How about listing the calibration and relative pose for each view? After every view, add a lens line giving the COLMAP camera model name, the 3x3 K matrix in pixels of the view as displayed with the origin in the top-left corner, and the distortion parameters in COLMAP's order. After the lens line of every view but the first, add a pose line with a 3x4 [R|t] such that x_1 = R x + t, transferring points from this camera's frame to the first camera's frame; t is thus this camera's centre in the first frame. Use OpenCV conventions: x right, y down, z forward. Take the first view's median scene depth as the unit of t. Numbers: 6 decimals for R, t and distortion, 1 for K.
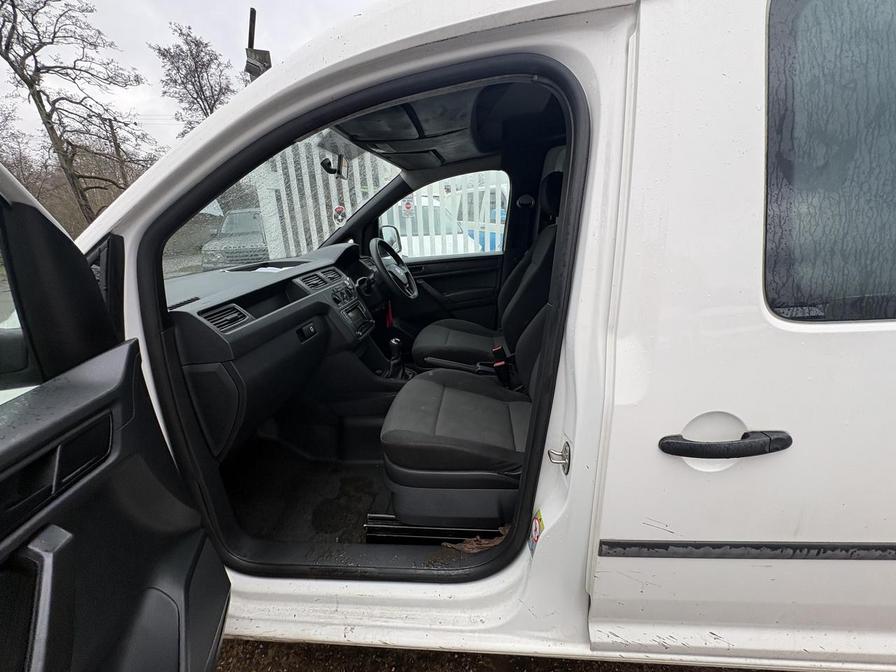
lens RADIAL K [[355.8, 0, 449.3], [0, 355.8, 336.4], [0, 0, 1]] dist [-0.000522, 0.000017]
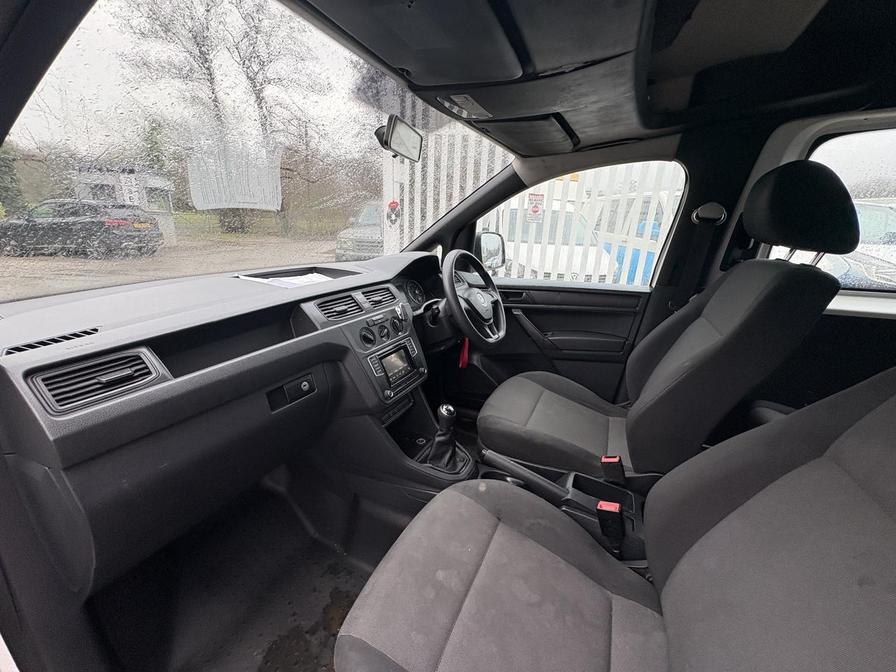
lens RADIAL K [[355.8, 0, 449.3], [0, 355.8, 336.4], [0, 0, 1]] dist [-0.000522, 0.000017]
pose [[0.934440, 0.180011, -0.307276, 0.002984], [-0.181652, 0.983082, 0.023506, -0.013088], [0.306309, 0.033852, 0.951330, 0.035519]]
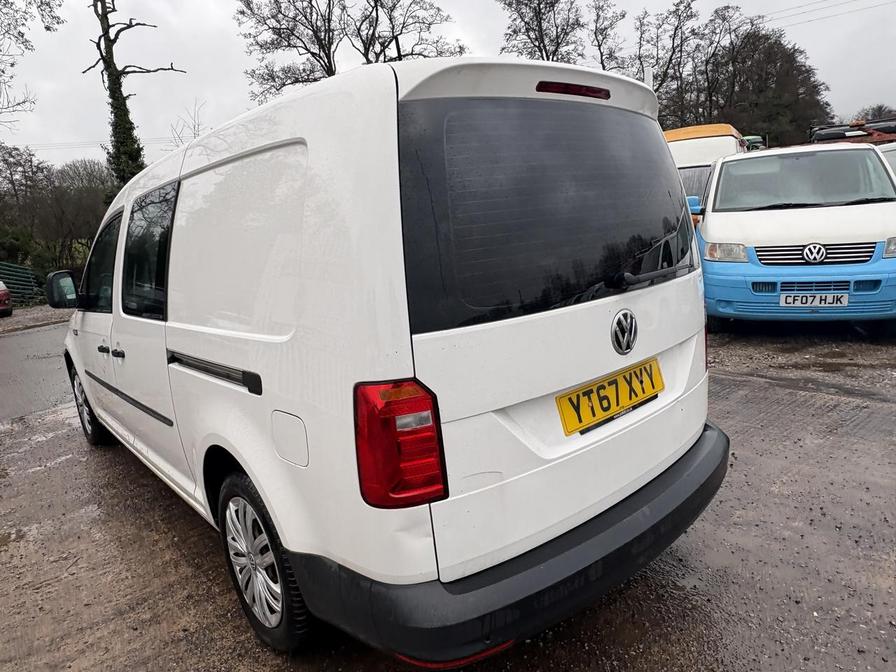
lens RADIAL K [[590.7, 0, 448.6], [0, 590.7, 332.6], [0, 0, 1]] dist [-0.001160, 0.001445]
pose [[0.718333, 0.119536, -0.685353, 0.232404], [-0.166622, 0.986017, -0.002664, -0.012335], [0.675452, 0.116109, 0.728206, -0.025388]]
